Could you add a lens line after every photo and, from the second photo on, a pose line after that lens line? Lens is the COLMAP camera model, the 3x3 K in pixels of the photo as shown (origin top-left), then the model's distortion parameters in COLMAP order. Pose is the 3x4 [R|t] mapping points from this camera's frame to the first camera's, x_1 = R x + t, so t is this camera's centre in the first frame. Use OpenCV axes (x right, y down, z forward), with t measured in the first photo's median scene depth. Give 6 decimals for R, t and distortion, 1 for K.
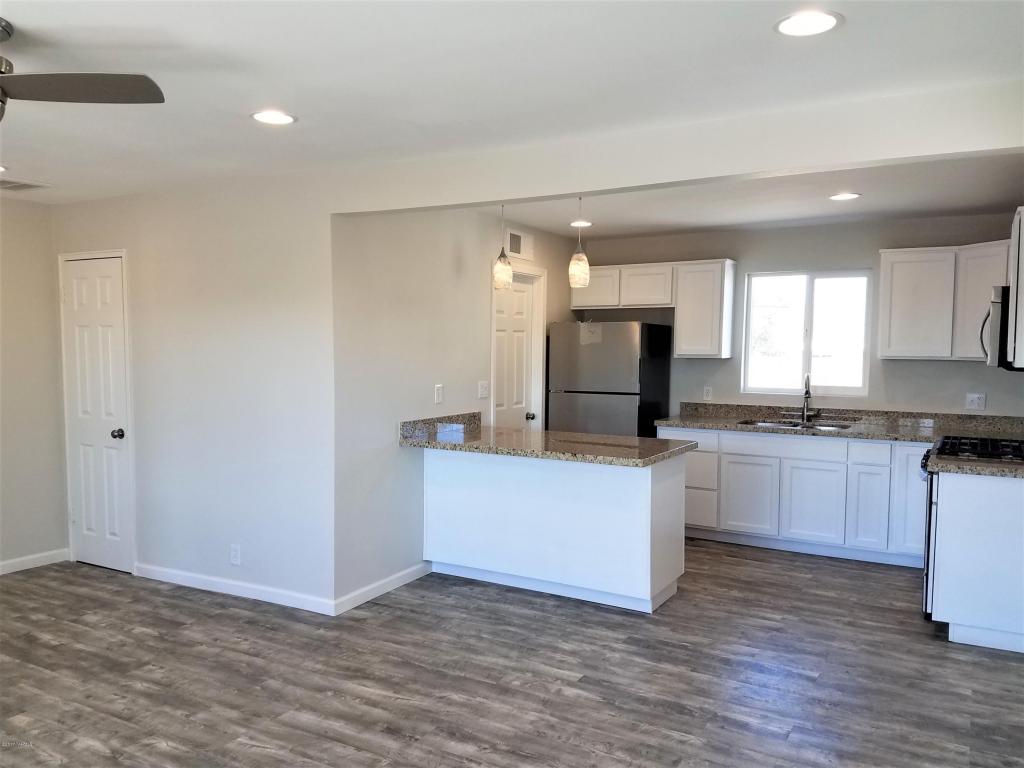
lens RADIAL K [[802.9, 0, 494.2], [0, 802.9, 401.5], [0, 0, 1]] dist [0.295955, -0.593486]
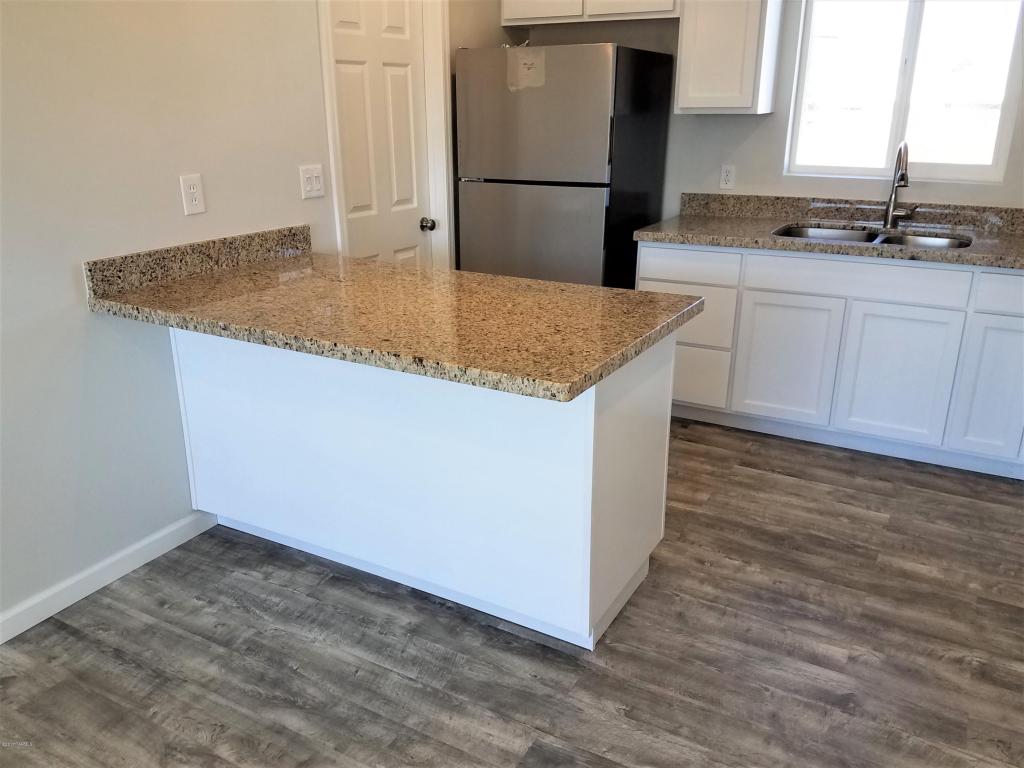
lens RADIAL K [[811.0, 0, 503.3], [0, 811.0, 386.7], [0, 0, 1]] dist [0.205860, -0.325503]
pose [[0.999915, -0.011455, 0.006162, 0.131911], [0.009466, 0.965742, 0.259330, -0.029785], [-0.008921, -0.259250, 0.965769, 0.539395]]
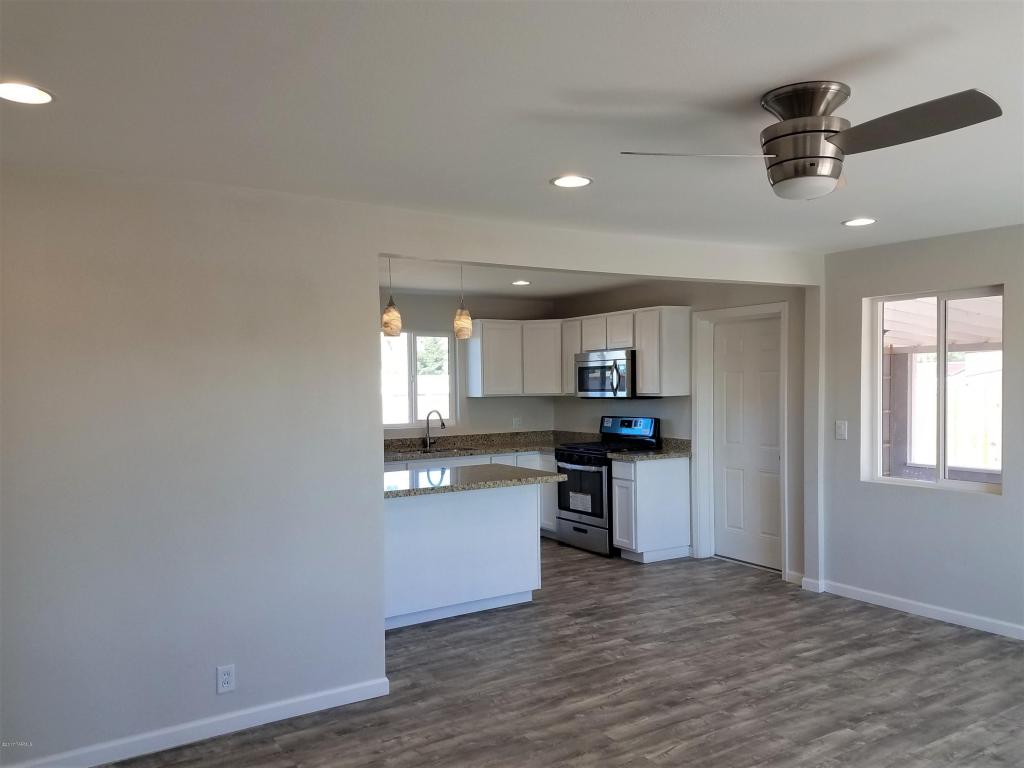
lens RADIAL K [[795.6, 0, 508.9], [0, 795.6, 387.5], [0, 0, 1]] dist [0.203051, -0.305300]
pose [[0.456187, -0.018311, 0.889695, -0.896193], [0.082149, 0.996386, -0.021615, -0.043074], [-0.886084, 0.082948, 0.456042, 0.430537]]
